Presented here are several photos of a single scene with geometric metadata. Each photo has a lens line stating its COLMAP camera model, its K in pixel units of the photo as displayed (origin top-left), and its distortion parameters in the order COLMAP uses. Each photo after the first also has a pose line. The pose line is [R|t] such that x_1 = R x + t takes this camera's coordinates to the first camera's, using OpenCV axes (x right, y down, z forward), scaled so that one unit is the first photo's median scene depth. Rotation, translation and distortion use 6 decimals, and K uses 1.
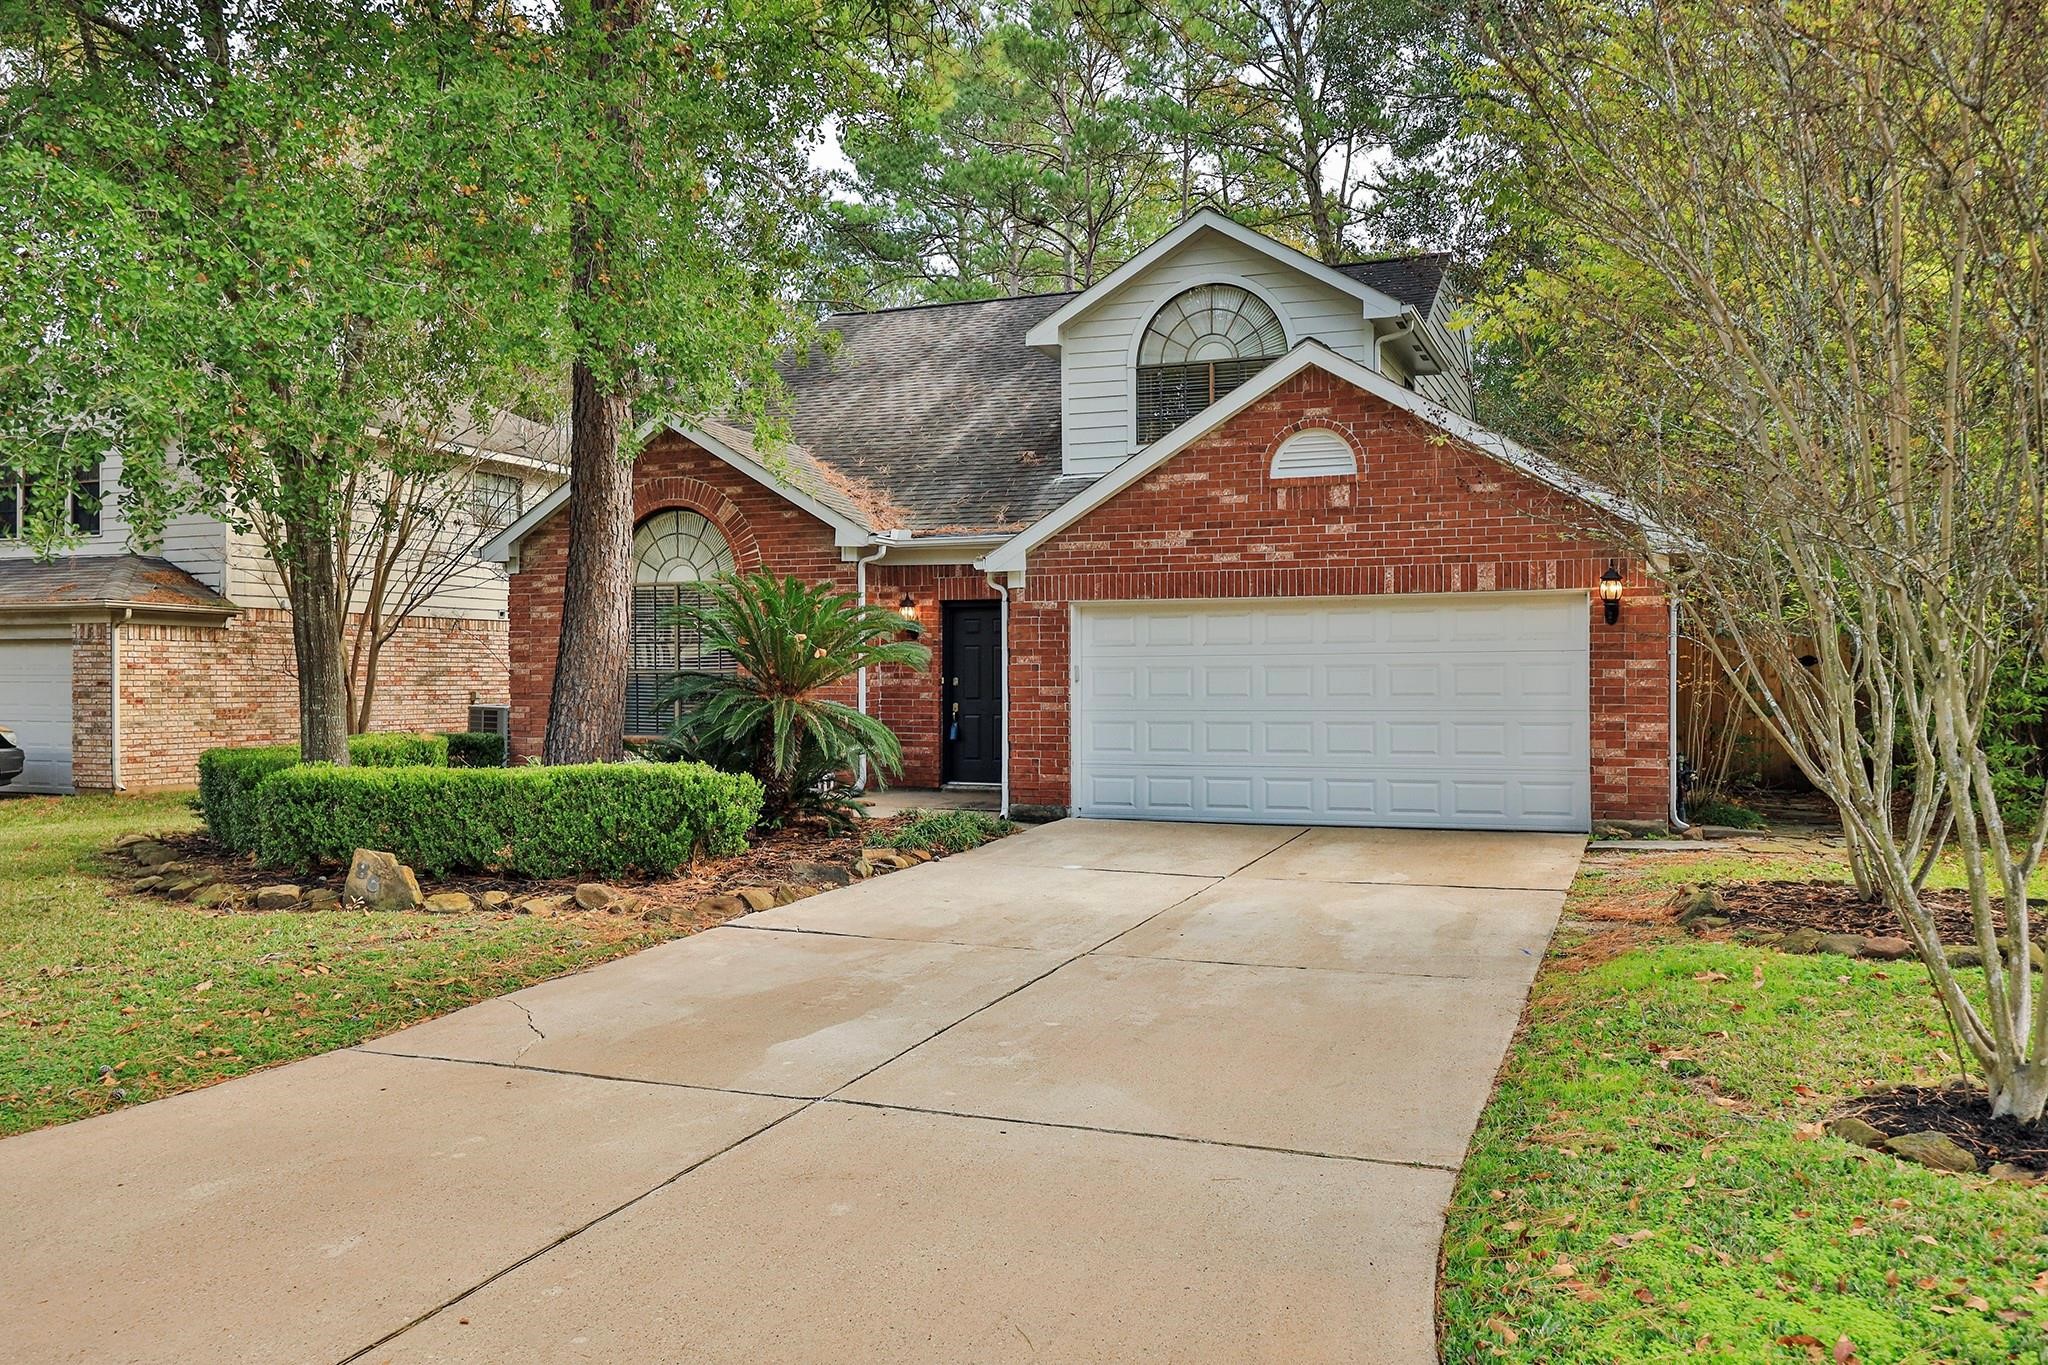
lens RADIAL K [[1458.4, 0, 1025.2], [0, 1458.4, 681.6], [0, 0, 1]] dist [-0.008952, -0.001439]
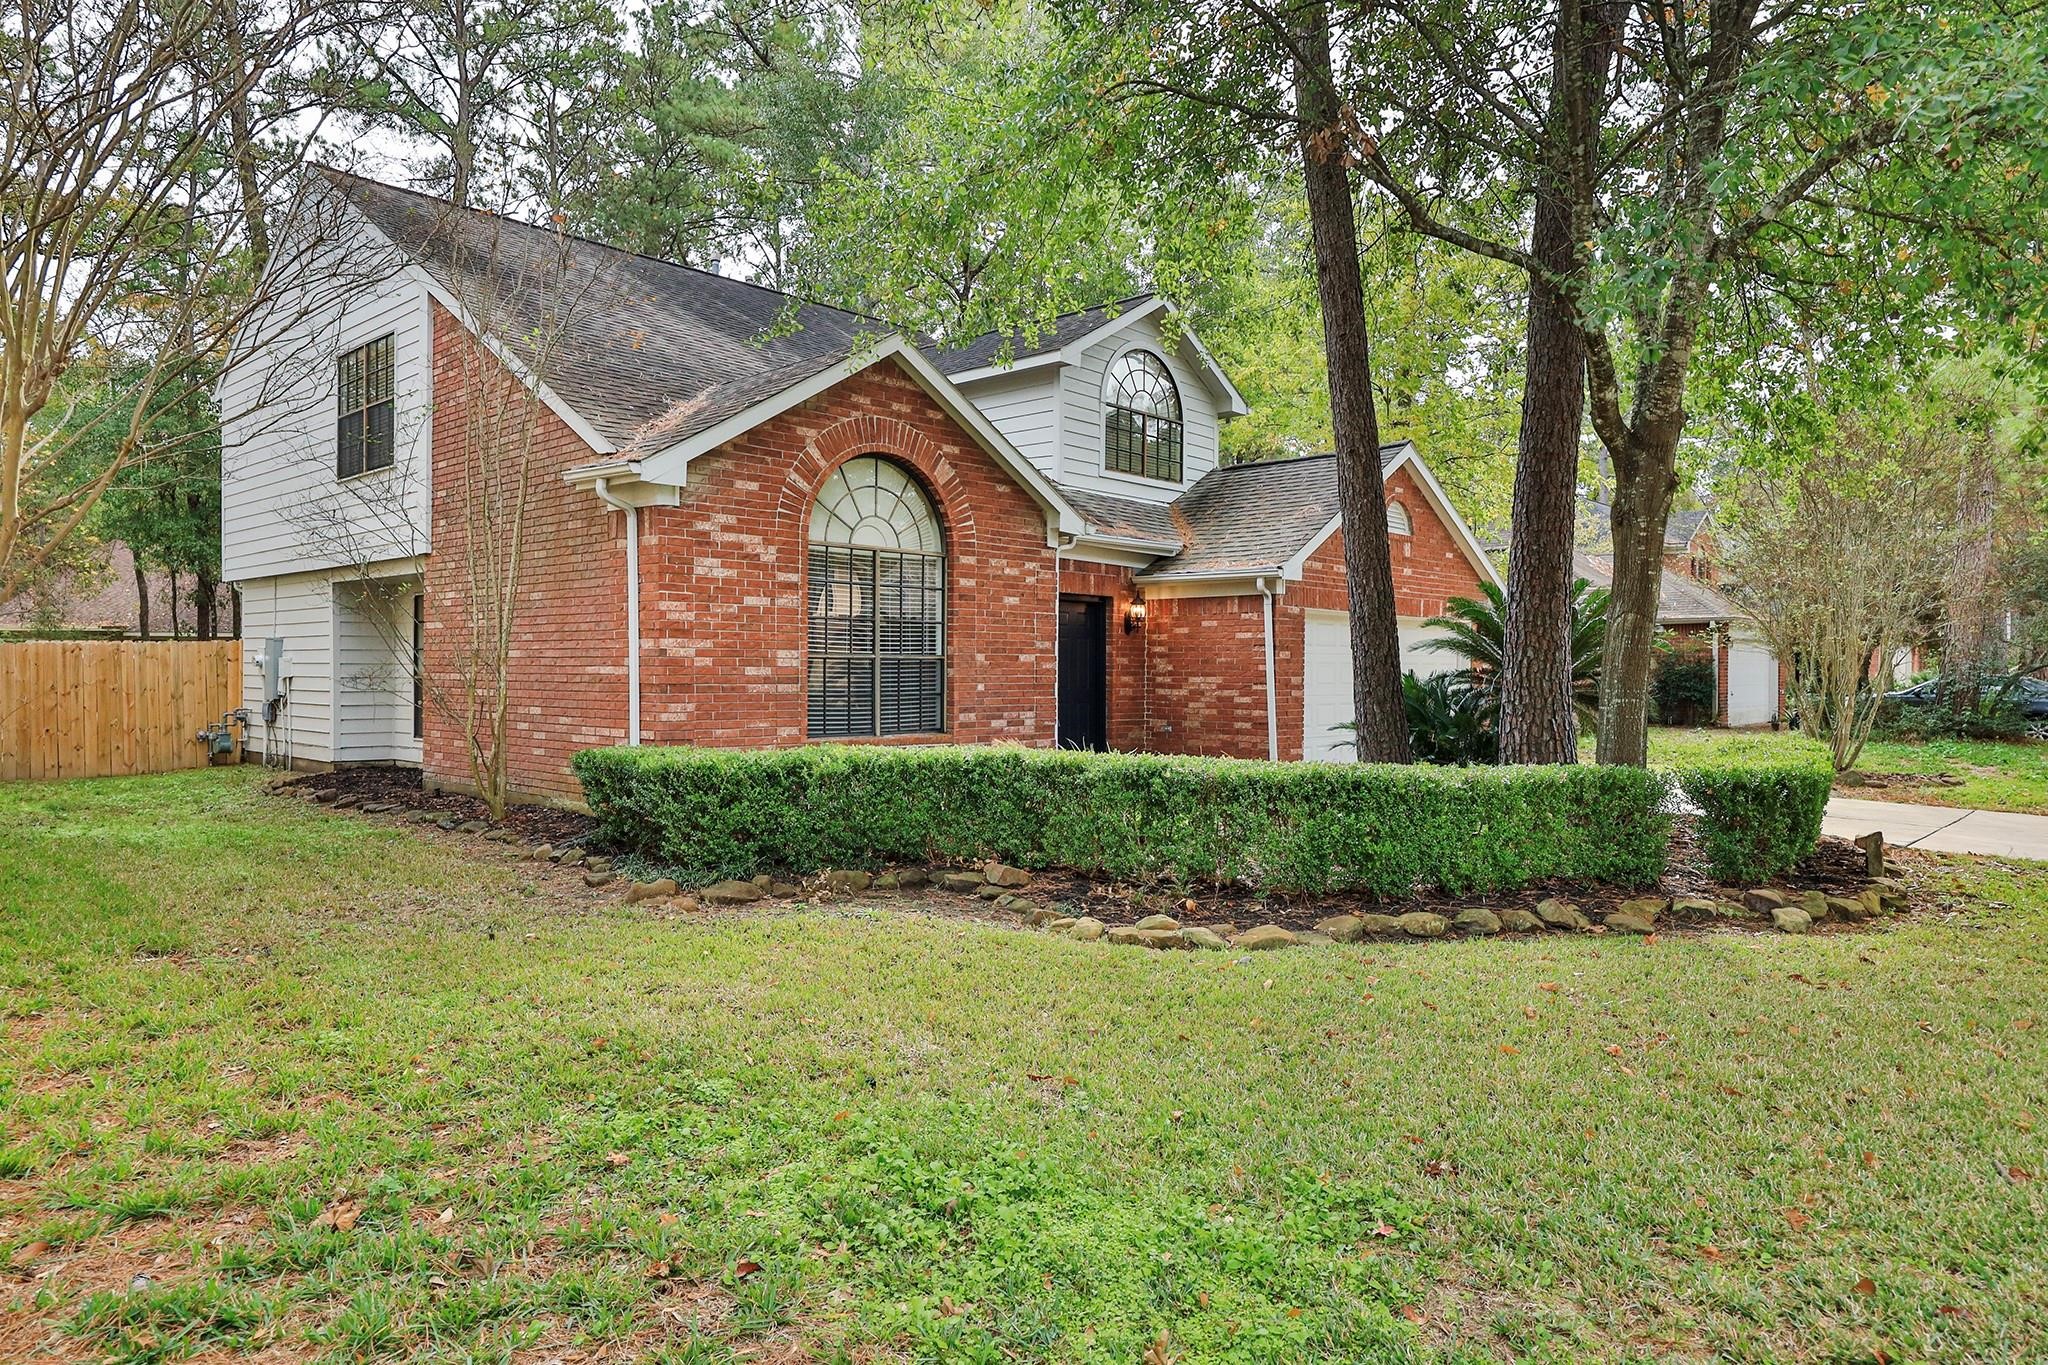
lens RADIAL K [[1312.1, 0, 1024.8], [0, 1312.1, 683.3], [0, 0, 1]] dist [-0.000783, -0.000006]
pose [[0.377906, 0.001491, 0.925843, -1.166158], [-0.003236, 0.999995, -0.000290, 0.010299], [-0.925838, -0.002887, 0.377909, 0.853384]]
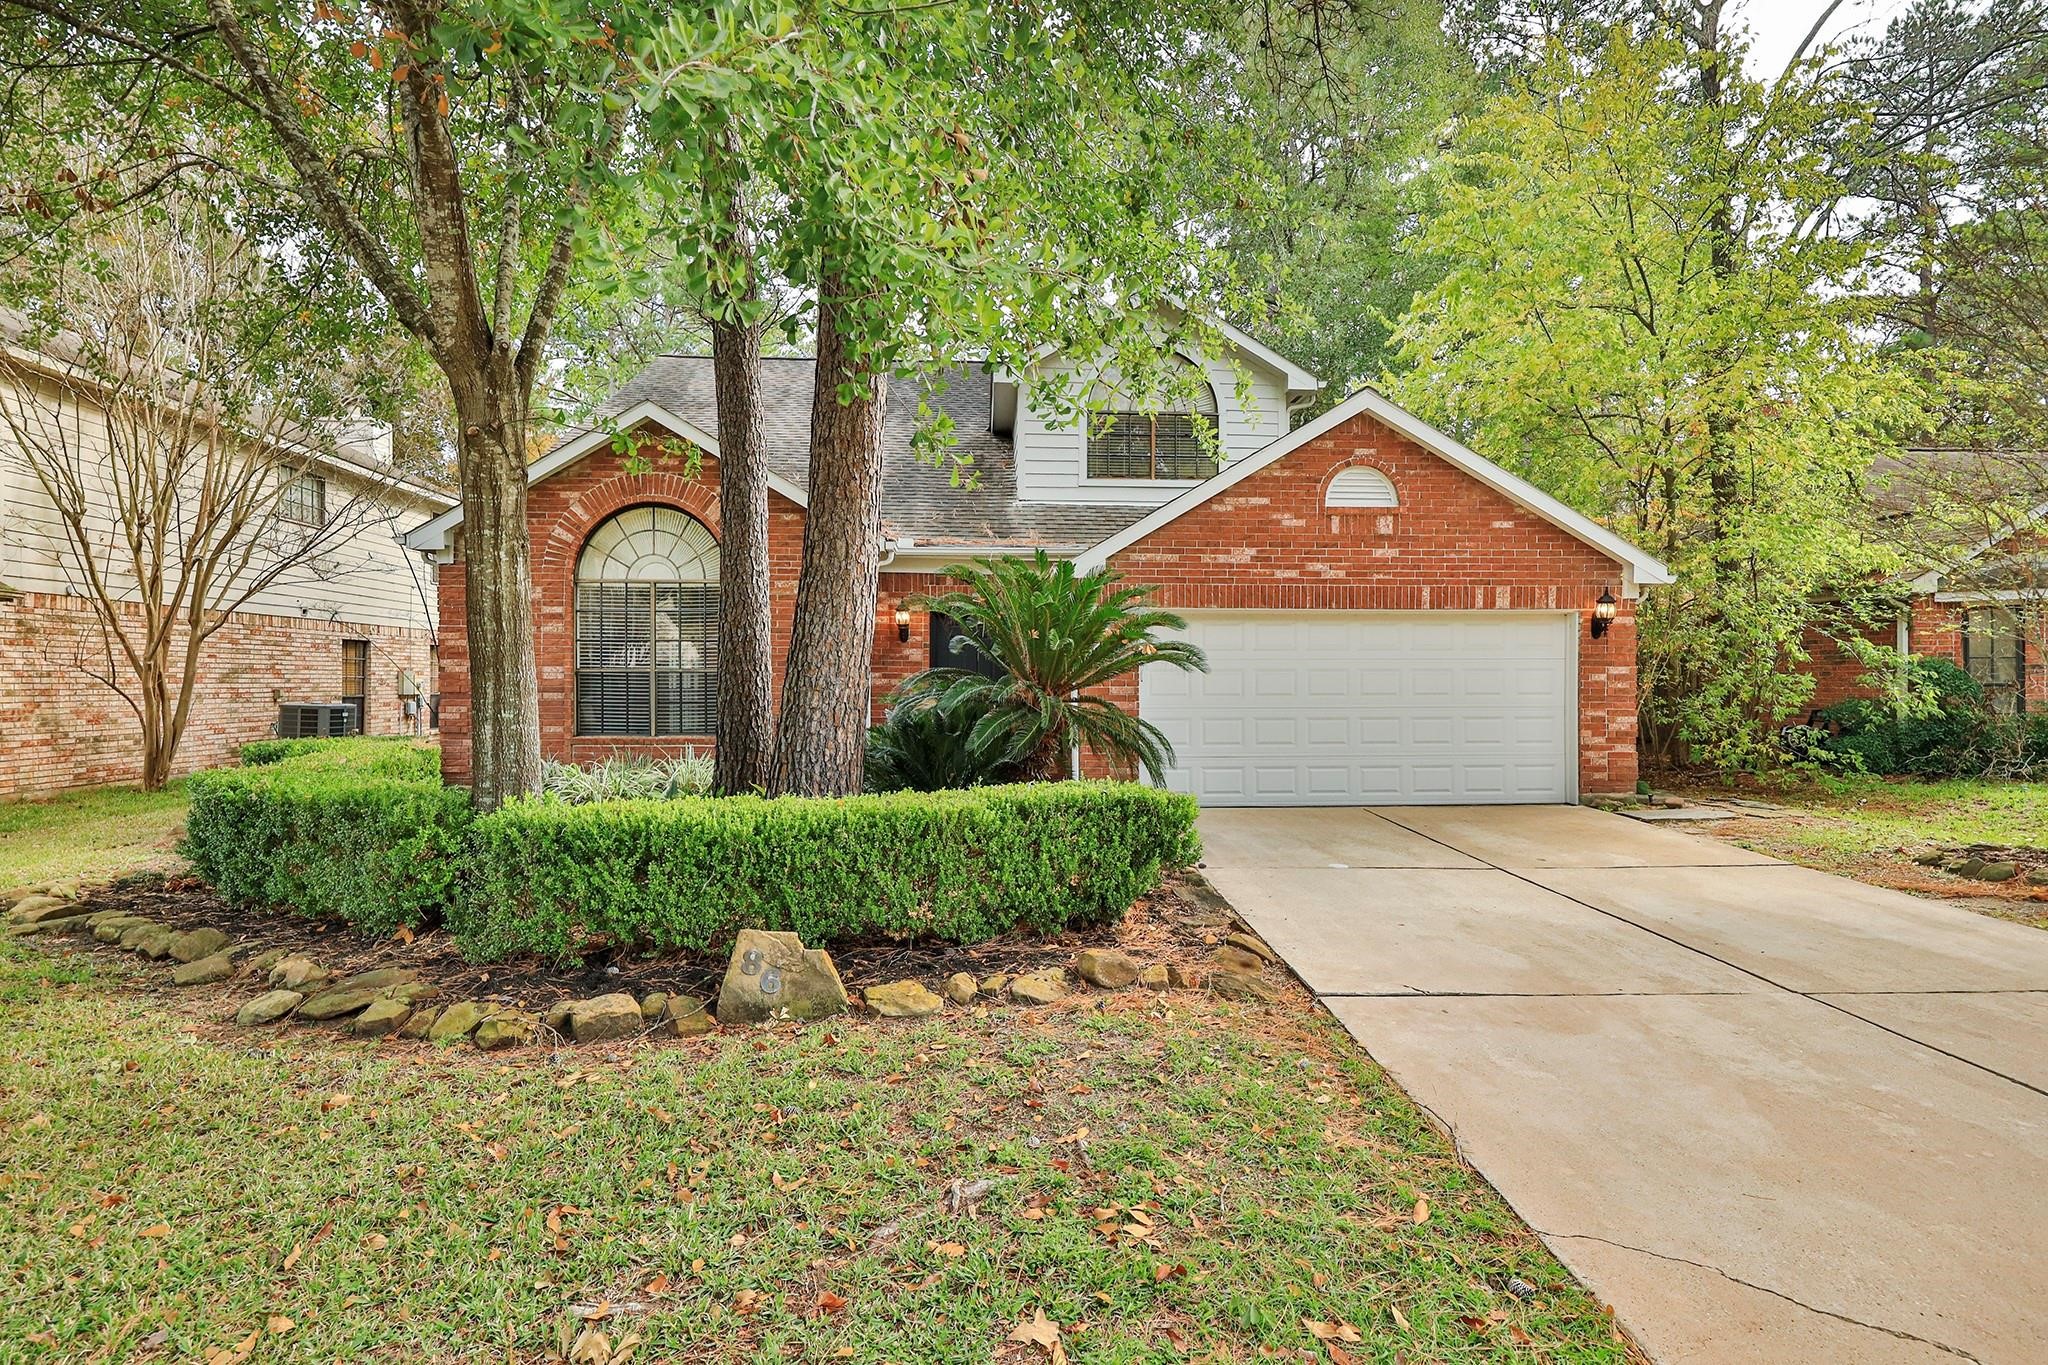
lens RADIAL K [[1001.1, 0, 1030.0], [0, 1001.1, 681.2], [0, 0, 1]] dist [-0.006627, -0.000523]
pose [[0.918547, 0.004313, 0.395289, -0.358914], [-0.003786, 0.999991, -0.002112, 0.001375], [-0.395294, 0.000443, 0.918554, 0.366724]]
